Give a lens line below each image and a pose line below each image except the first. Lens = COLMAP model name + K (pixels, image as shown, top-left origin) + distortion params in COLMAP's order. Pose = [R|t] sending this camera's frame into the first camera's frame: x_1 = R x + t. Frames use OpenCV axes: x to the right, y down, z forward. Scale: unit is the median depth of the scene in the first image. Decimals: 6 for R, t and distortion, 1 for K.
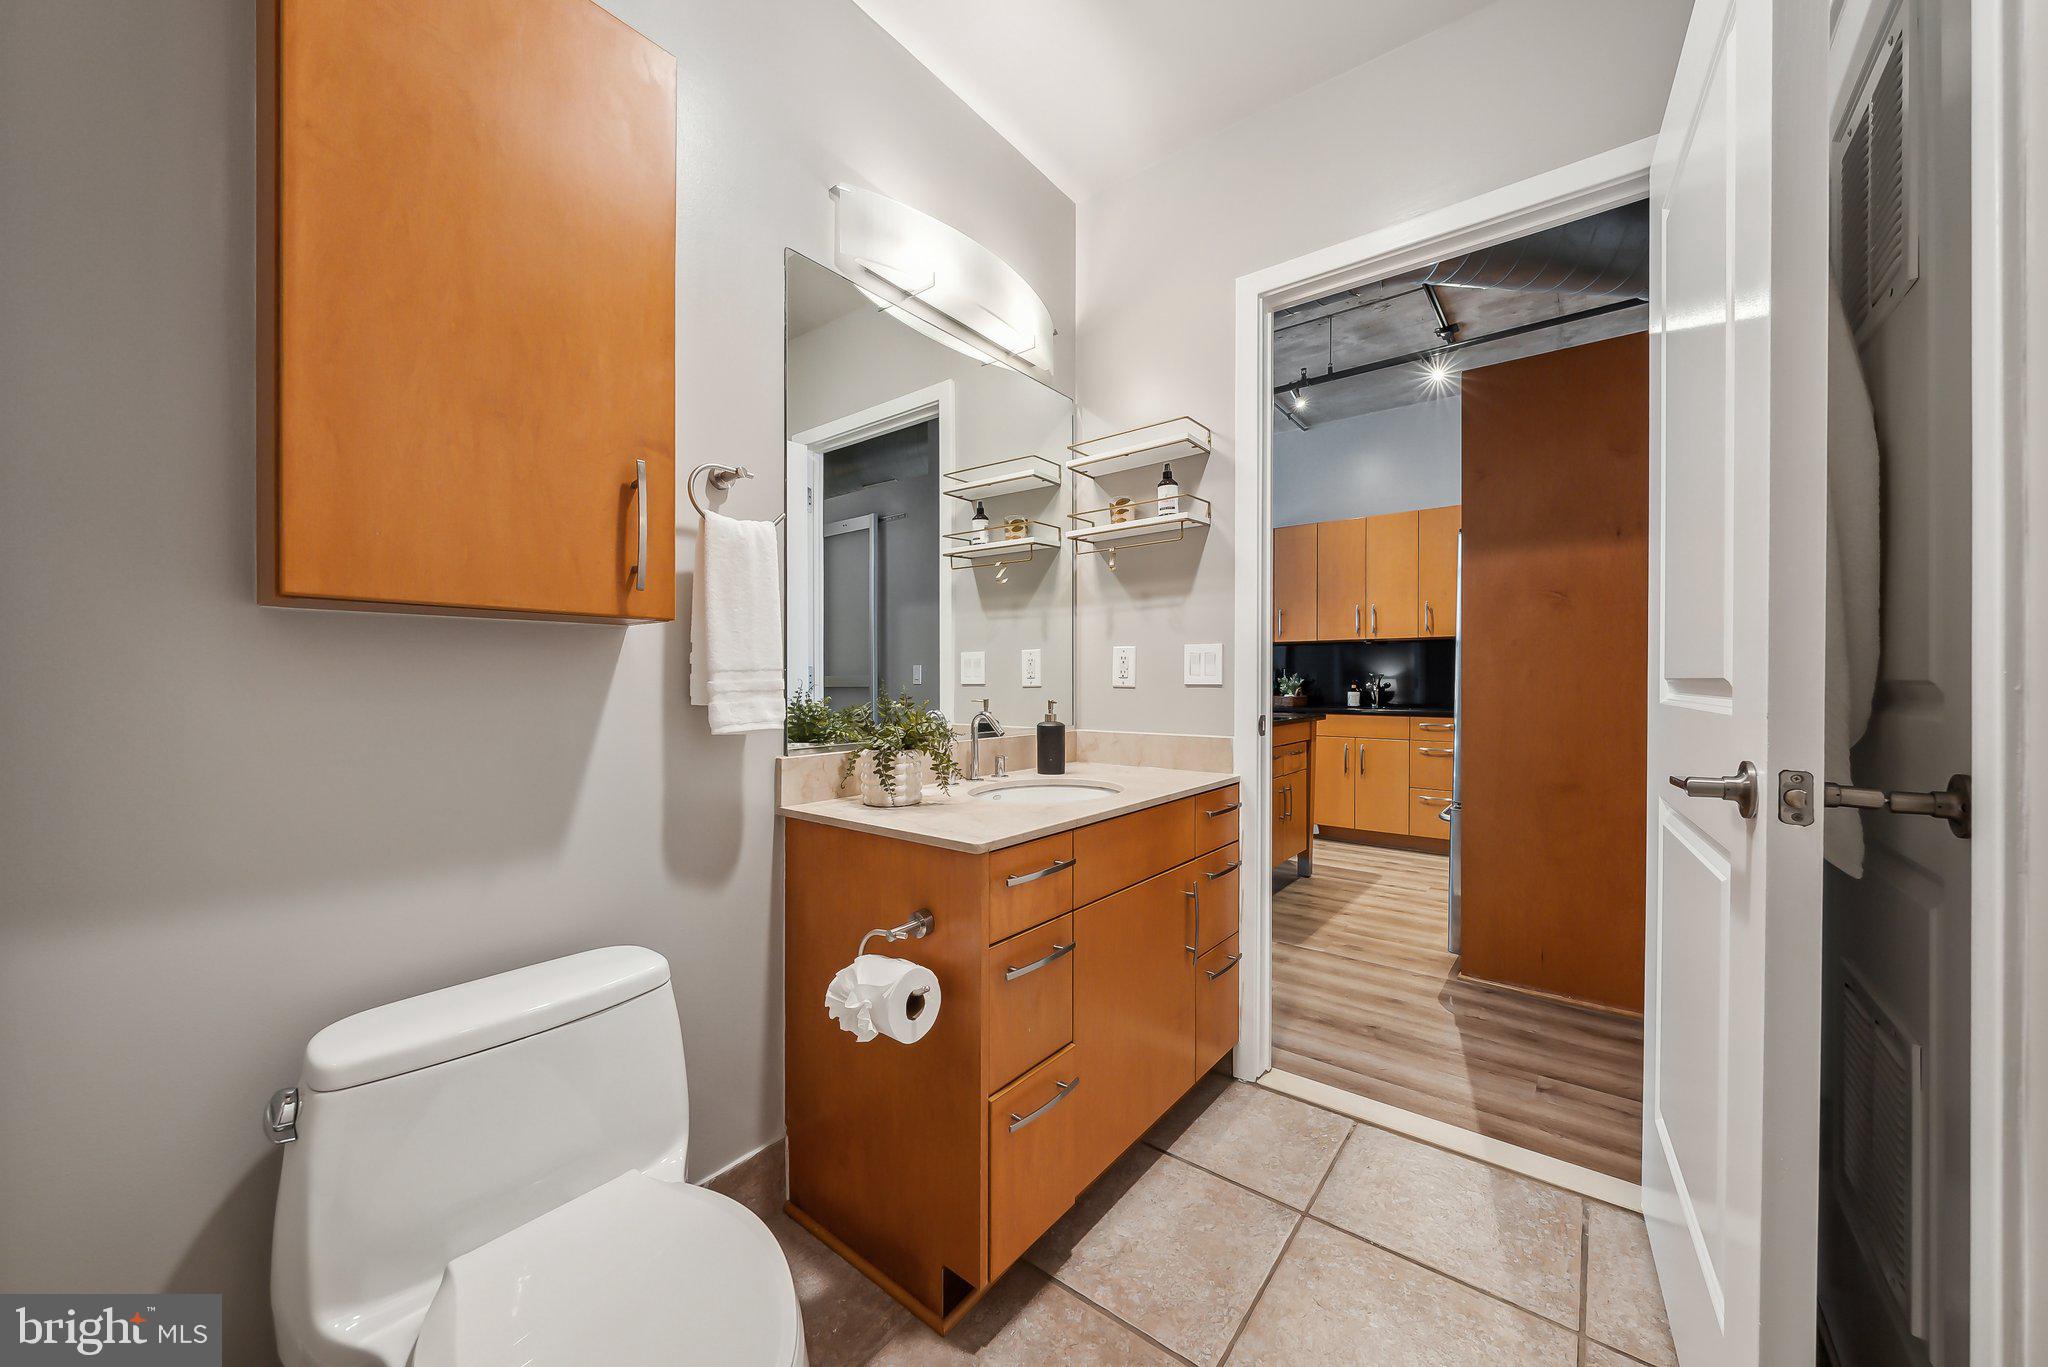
lens RADIAL K [[737.3, 0, 1013.9], [0, 737.3, 675.7], [0, 0, 1]] dist [-0.000561, -0.000267]
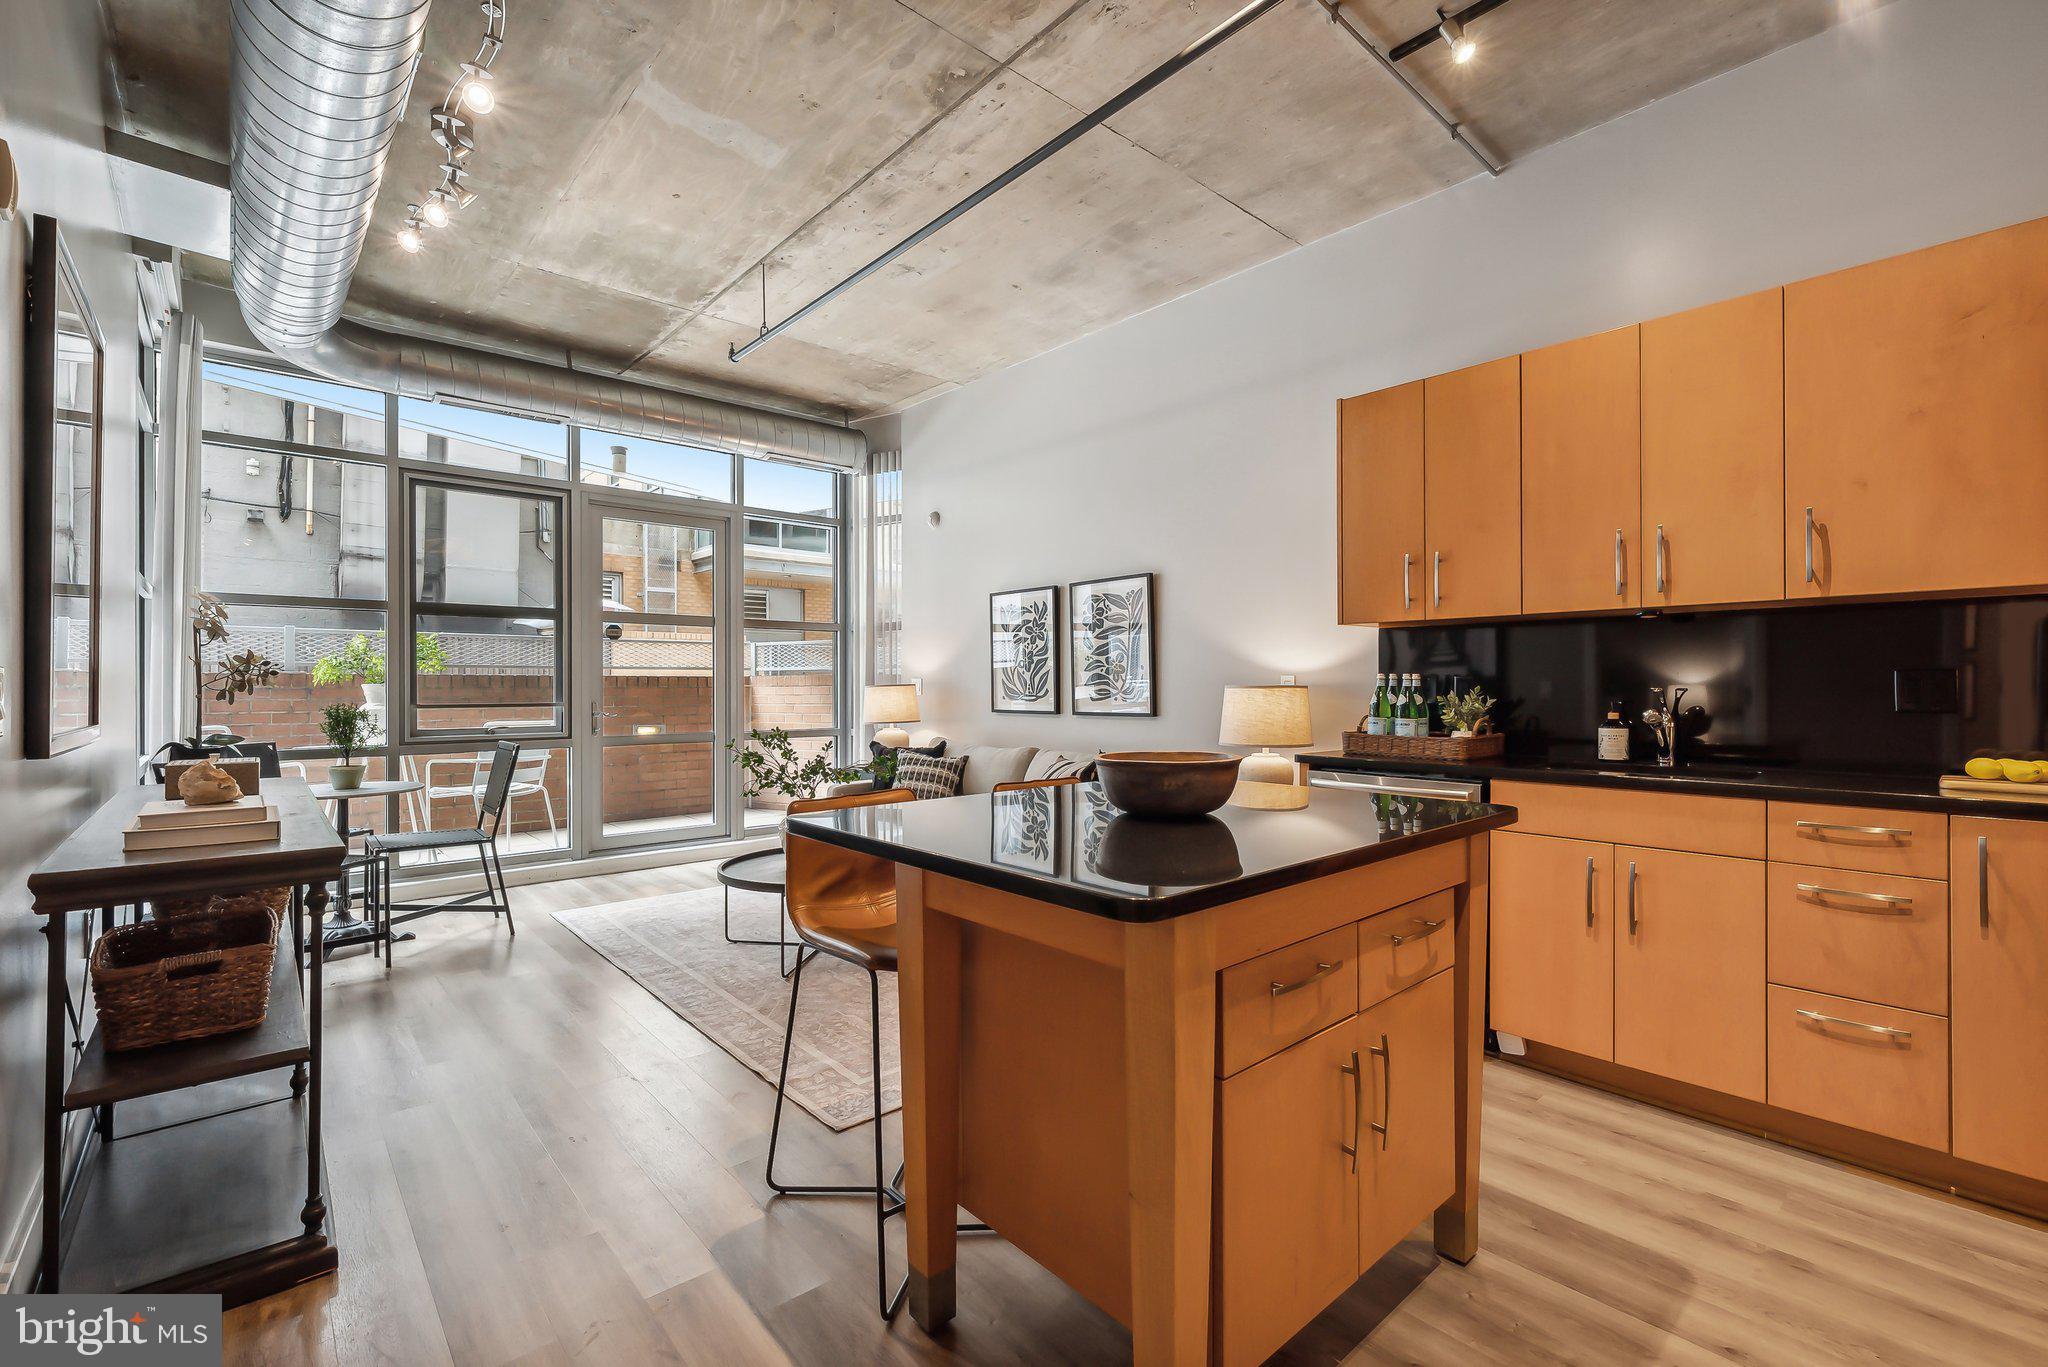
lens RADIAL K [[885.6, 0, 1010.4], [0, 885.6, 678.5], [0, 0, 1]] dist [-0.002685, 0.000058]
pose [[0.983398, -0.006156, -0.181357, 0.213386], [0.006153, 0.999981, -0.000580, -0.010186], [0.181357, -0.000546, 0.983417, 0.435522]]
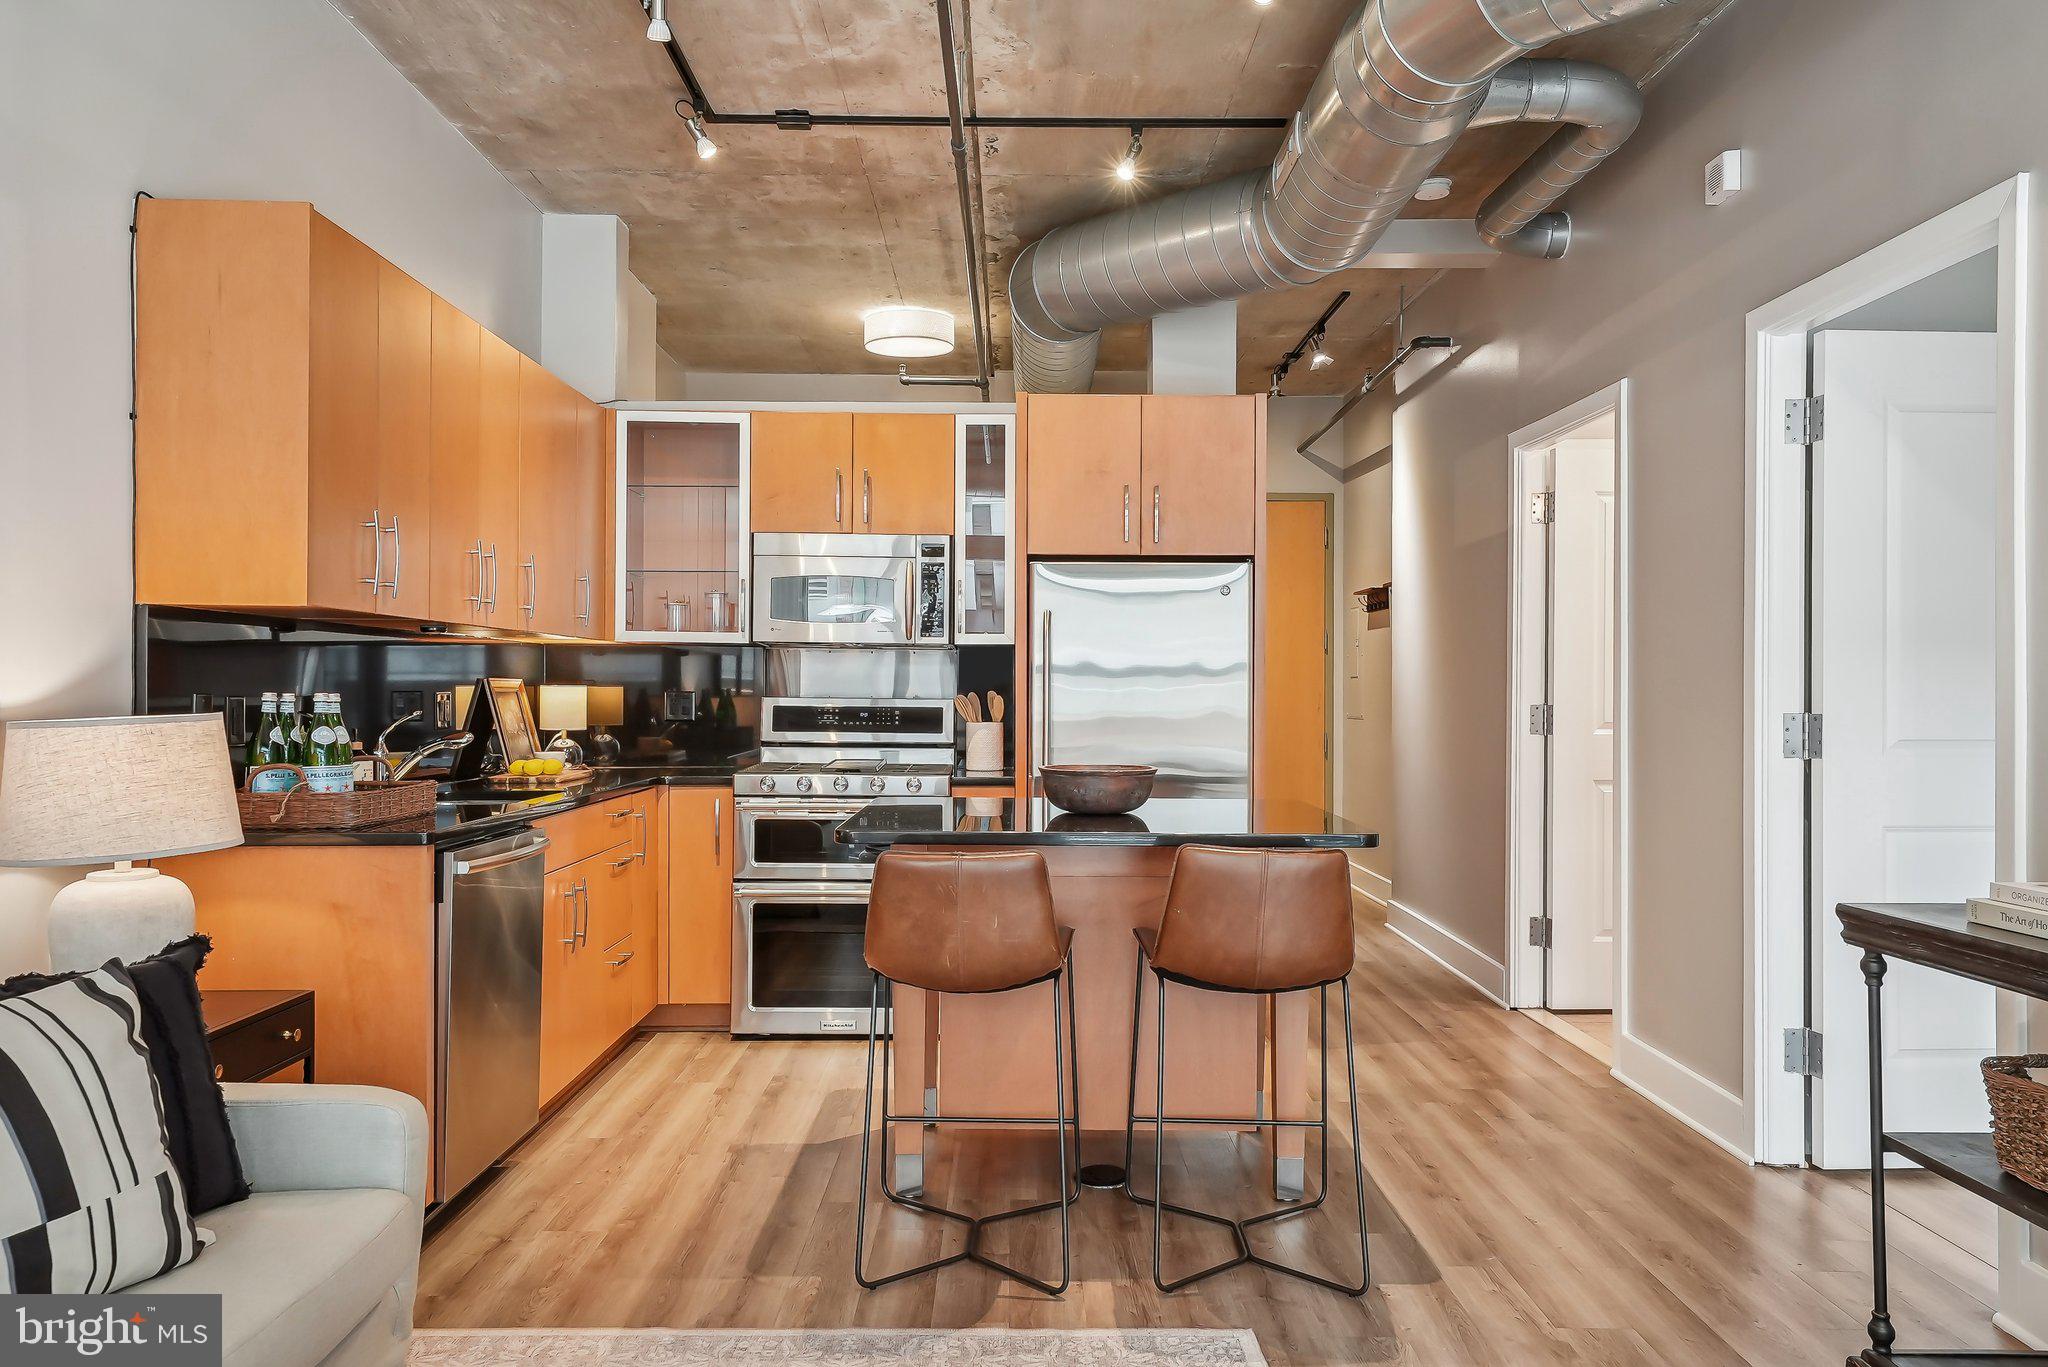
lens RADIAL K [[1434.3, 0, 1008.3], [0, 1434.3, 688.5], [0, 0, 1]] dist [0.018655, -0.003142]
pose [[-0.621467, -0.004337, 0.783429, -0.332511], [-0.011559, 0.999927, -0.003633, -0.015845], [-0.783355, -0.011313, -0.621471, 1.289815]]
